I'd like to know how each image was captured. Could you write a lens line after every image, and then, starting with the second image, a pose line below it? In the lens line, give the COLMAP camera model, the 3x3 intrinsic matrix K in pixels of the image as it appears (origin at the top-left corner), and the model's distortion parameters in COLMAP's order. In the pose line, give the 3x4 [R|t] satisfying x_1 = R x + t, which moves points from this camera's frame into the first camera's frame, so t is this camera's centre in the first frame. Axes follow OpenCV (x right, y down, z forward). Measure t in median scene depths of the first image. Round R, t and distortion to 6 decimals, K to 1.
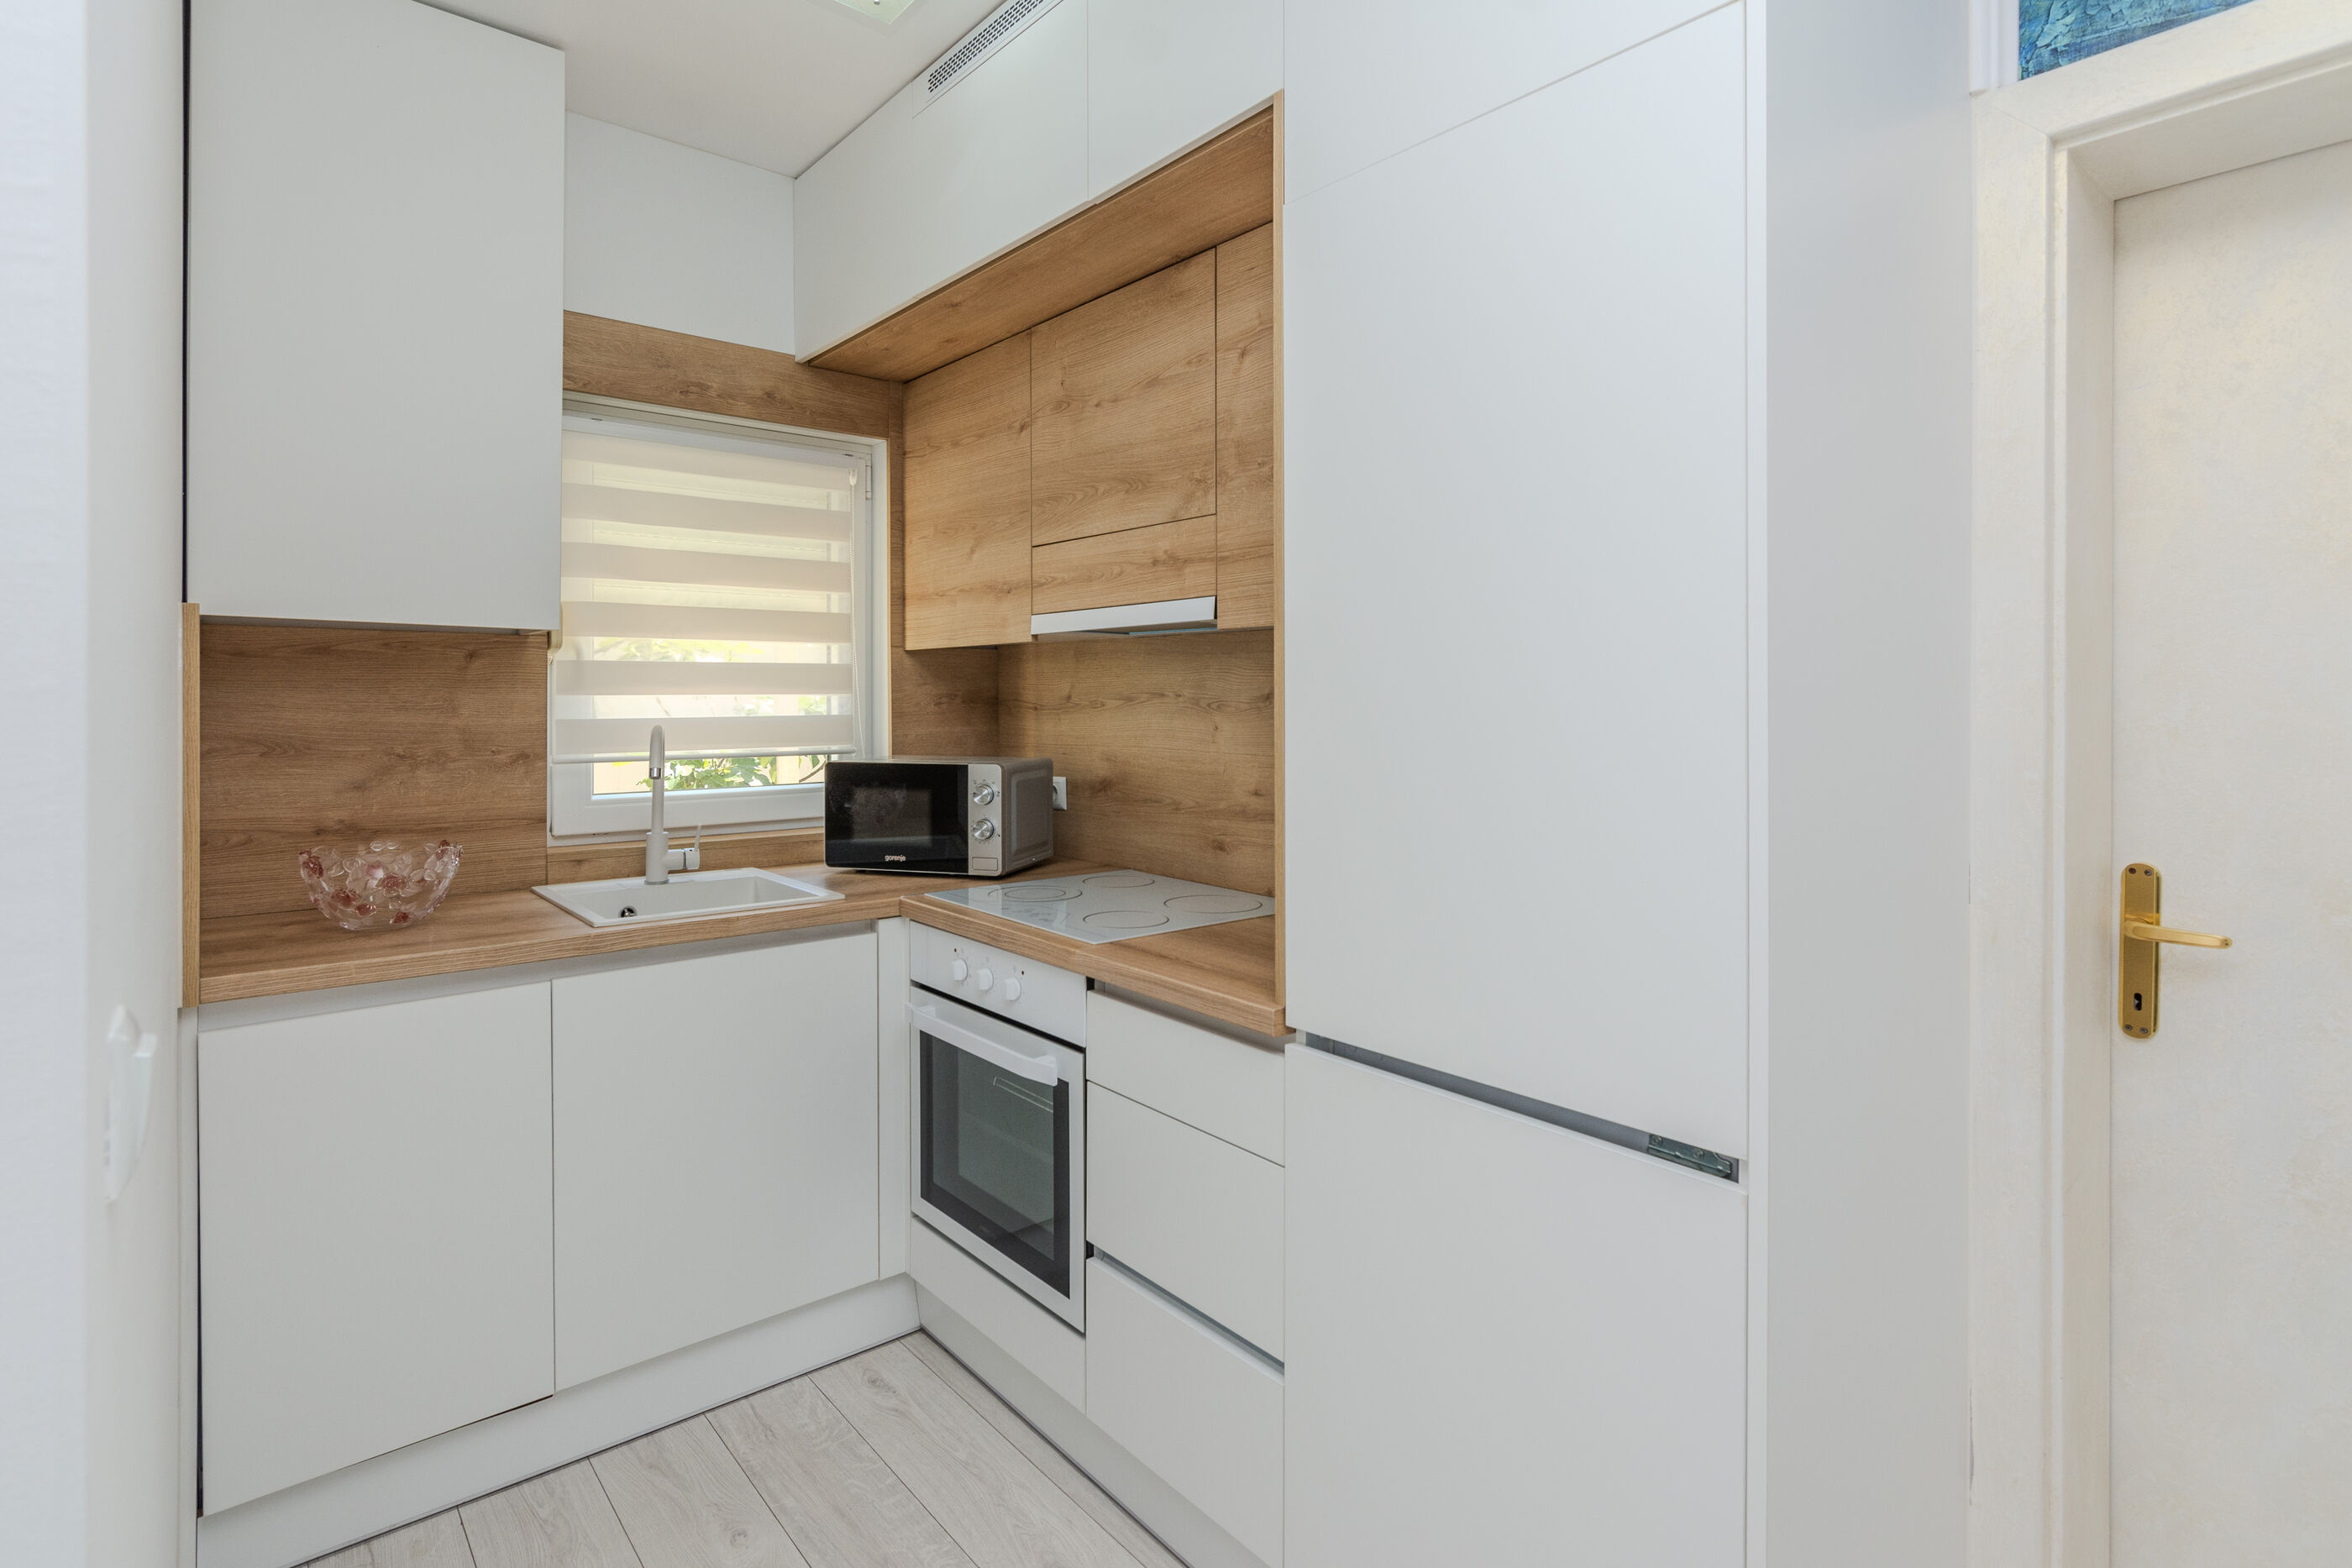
lens RADIAL K [[1163.7, 0, 1180.7], [0, 1163.7, 694.7], [0, 0, 1]] dist [-0.000700, -0.000266]
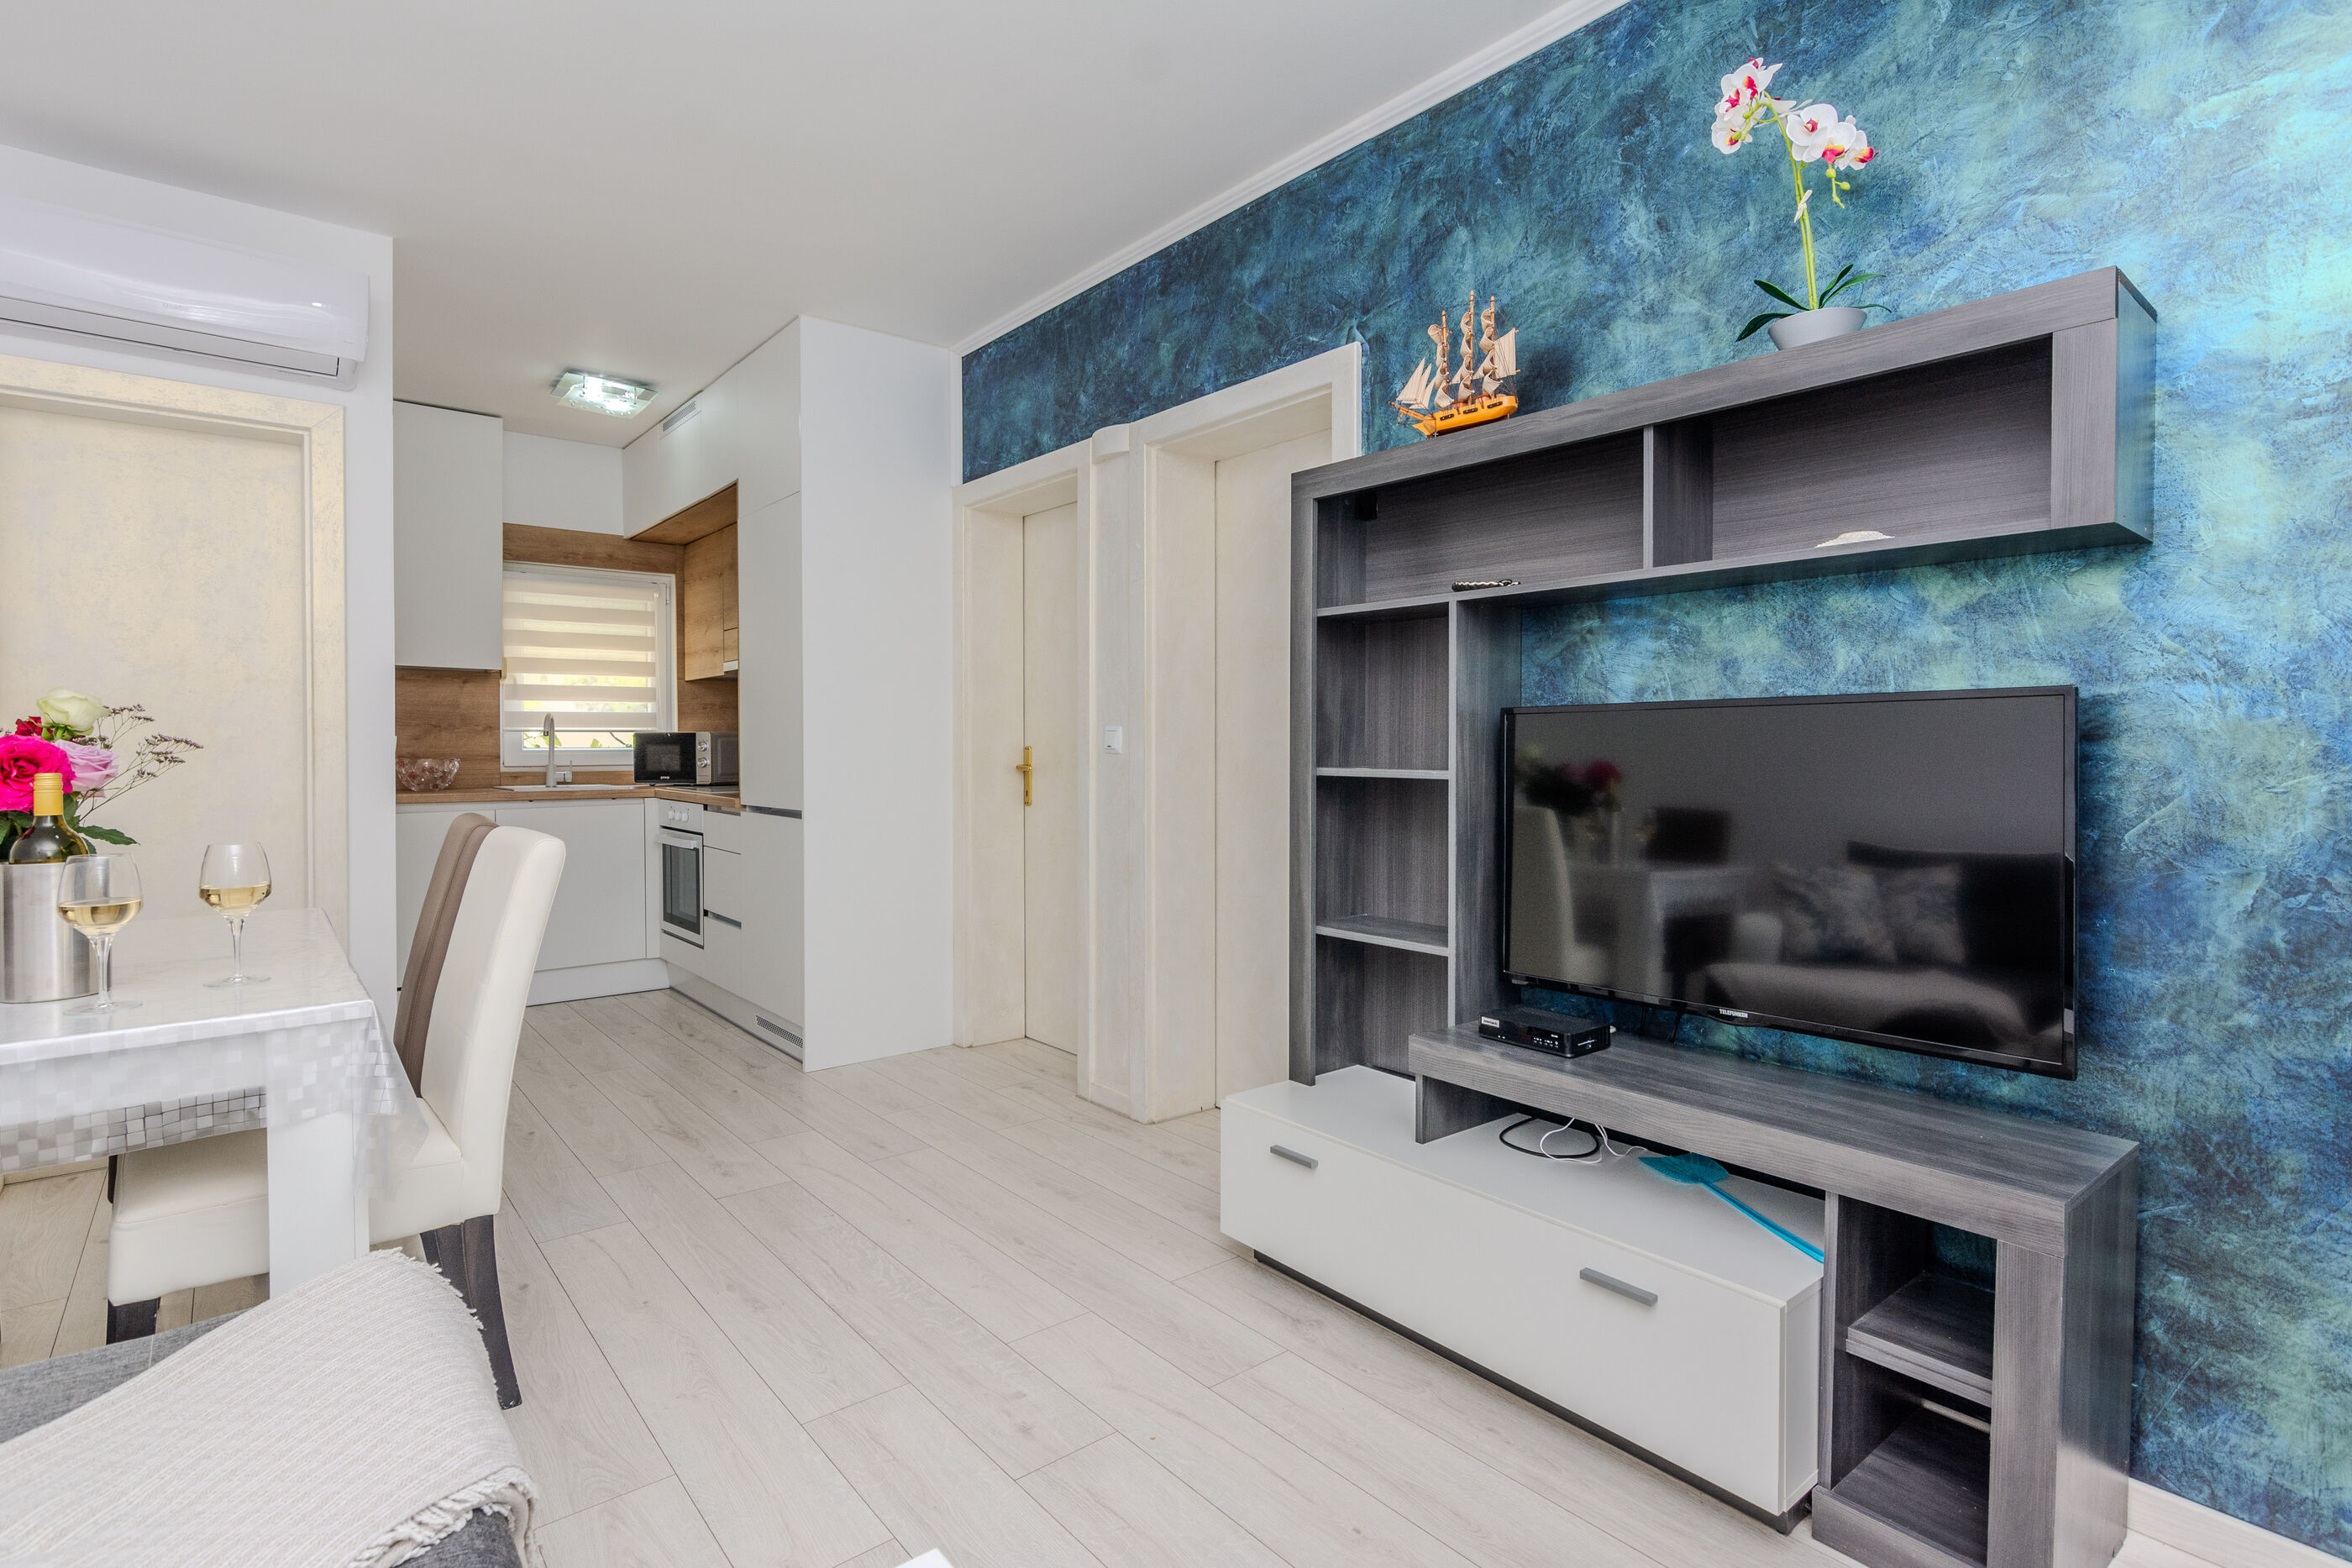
lens RADIAL K [[1148.2, 0, 1172.7], [0, 1148.2, 748.8], [0, 0, 1]] dist [0.000512, -0.000020]
pose [[0.999877, -0.003901, -0.015203, 0.809846], [0.003982, 0.999978, 0.005318, 0.092159], [0.015182, -0.005378, 0.999870, -1.227544]]
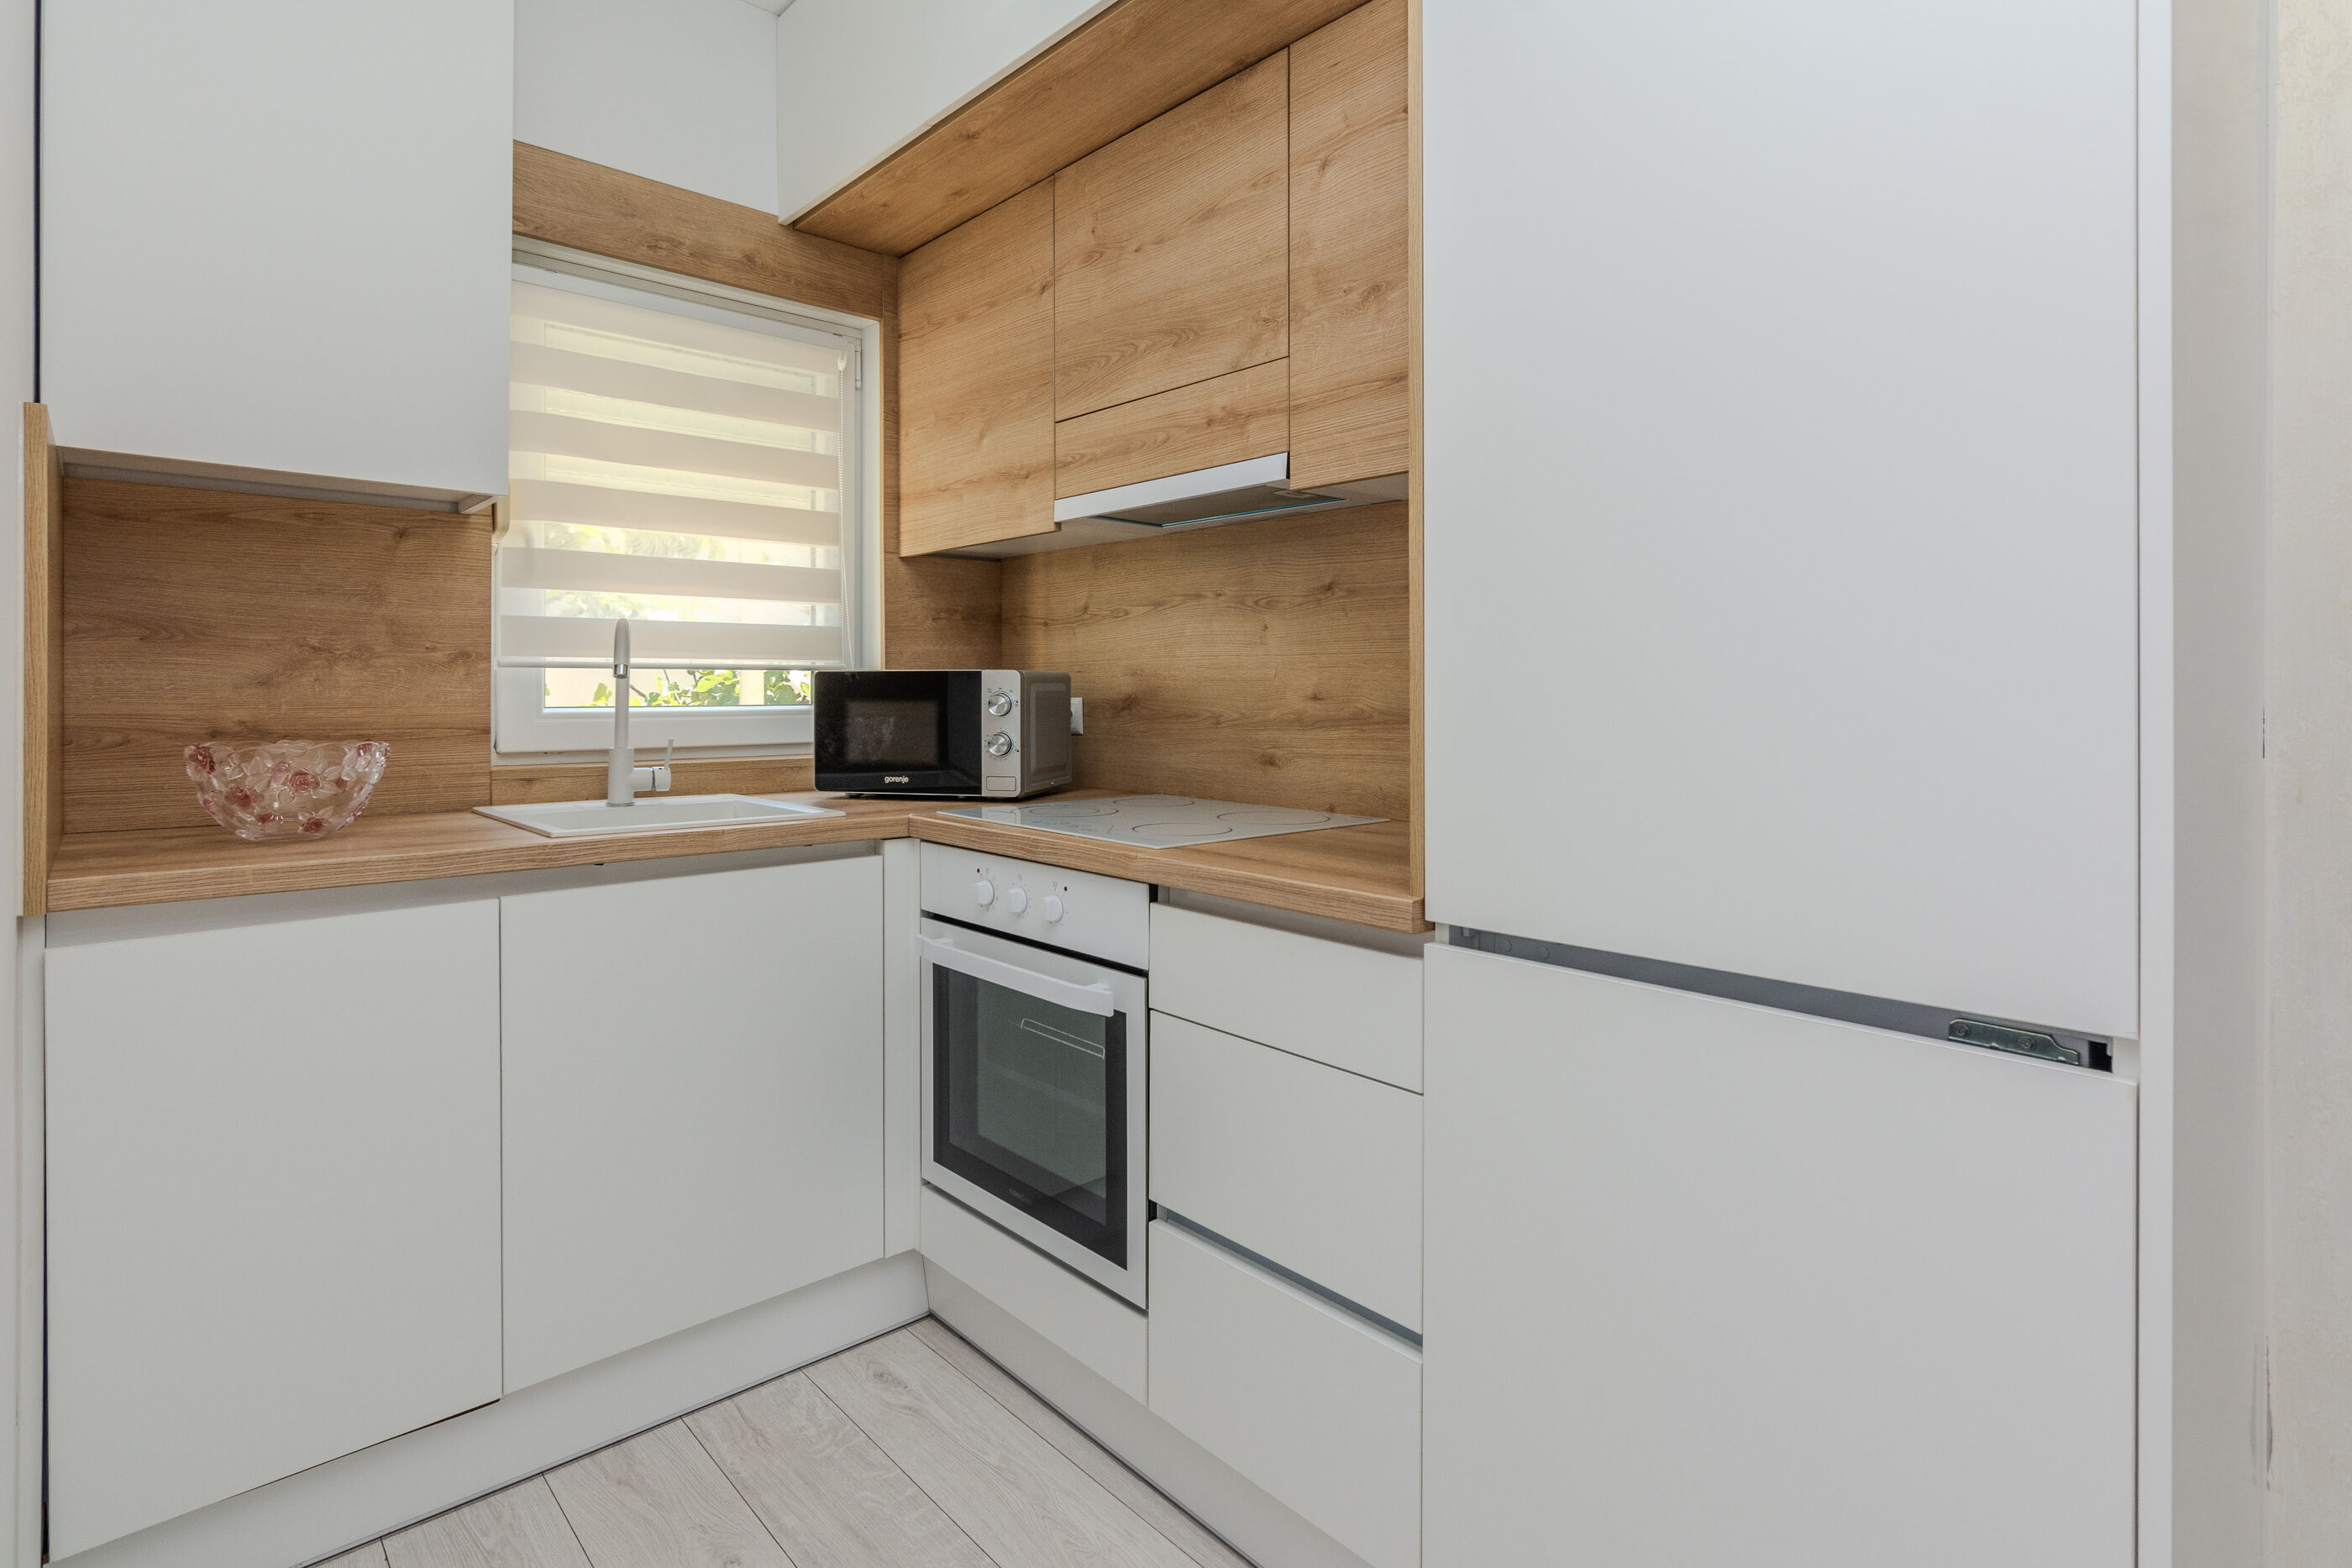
lens RADIAL K [[1171.1, 0, 1181.4], [0, 1171.1, 682.7], [0, 0, 1]] dist [-0.000370, 0.000314]
pose [[0.999209, 0.000516, 0.039773, -0.075308], [-0.000431, 0.999998, -0.002146, 0.079696], [-0.039774, 0.002127, 0.999206, 0.124584]]
